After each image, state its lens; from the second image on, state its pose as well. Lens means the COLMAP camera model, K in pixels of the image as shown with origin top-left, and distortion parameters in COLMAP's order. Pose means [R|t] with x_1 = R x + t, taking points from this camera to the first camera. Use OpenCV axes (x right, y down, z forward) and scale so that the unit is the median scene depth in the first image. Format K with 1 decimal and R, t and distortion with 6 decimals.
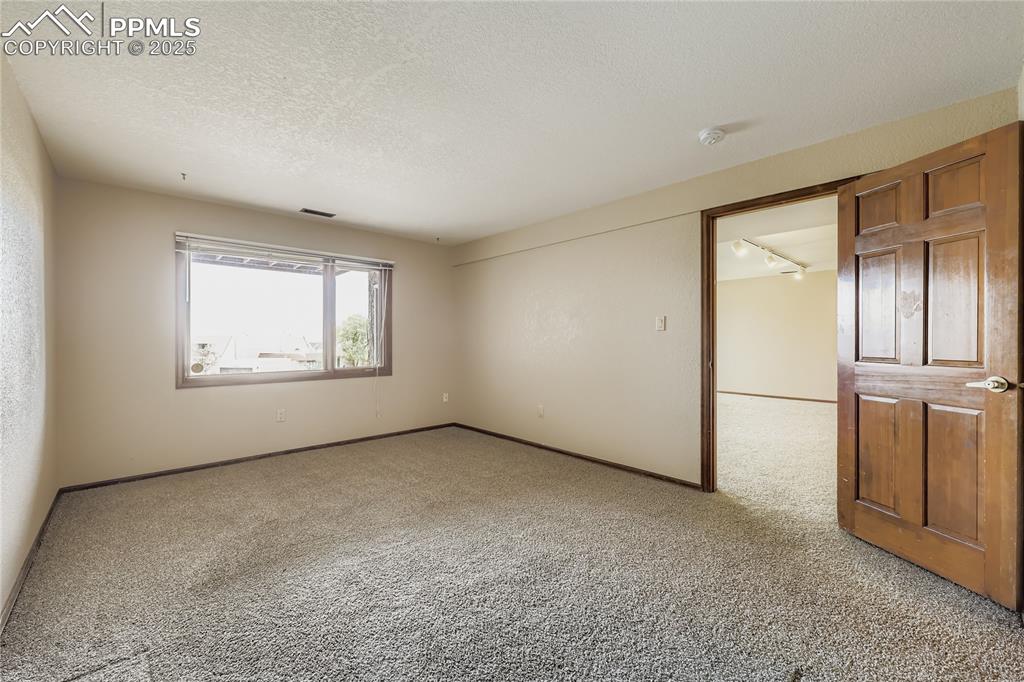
lens RADIAL K [[426.3, 0, 511.7], [0, 426.3, 343.4], [0, 0, 1]] dist [0.000872, 0.000188]
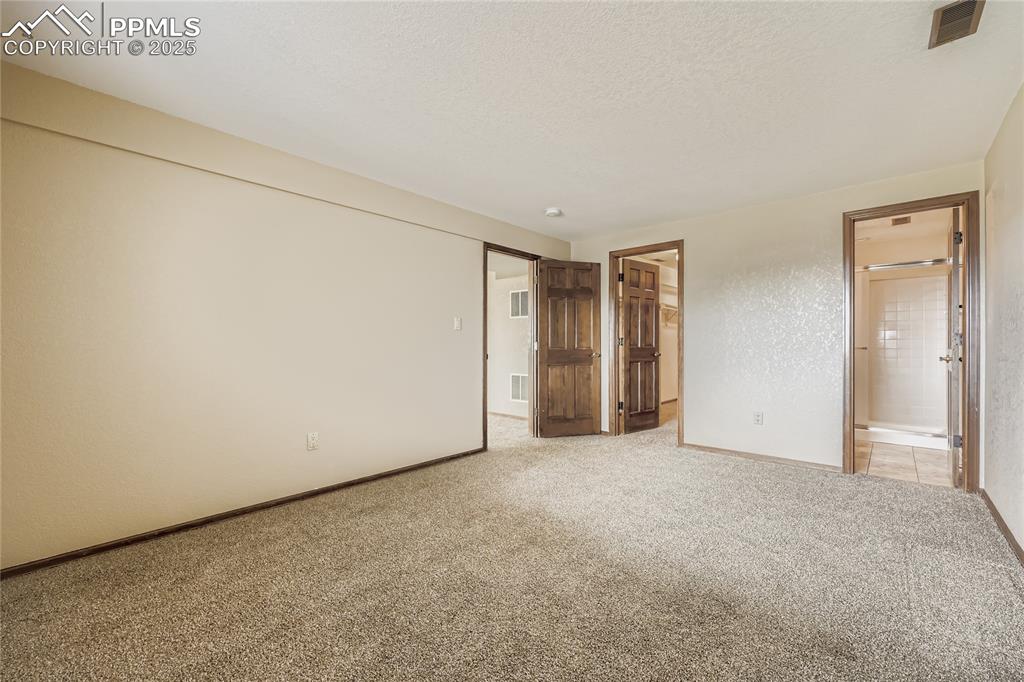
lens RADIAL K [[426.3, 0, 511.7], [0, 426.3, 343.4], [0, 0, 1]] dist [0.000872, 0.000188]
pose [[-0.102016, 0.001705, 0.994781, -0.820299], [0.008154, 0.999966, -0.000878, 0.008529], [-0.994749, 0.008022, -0.102027, 0.969122]]
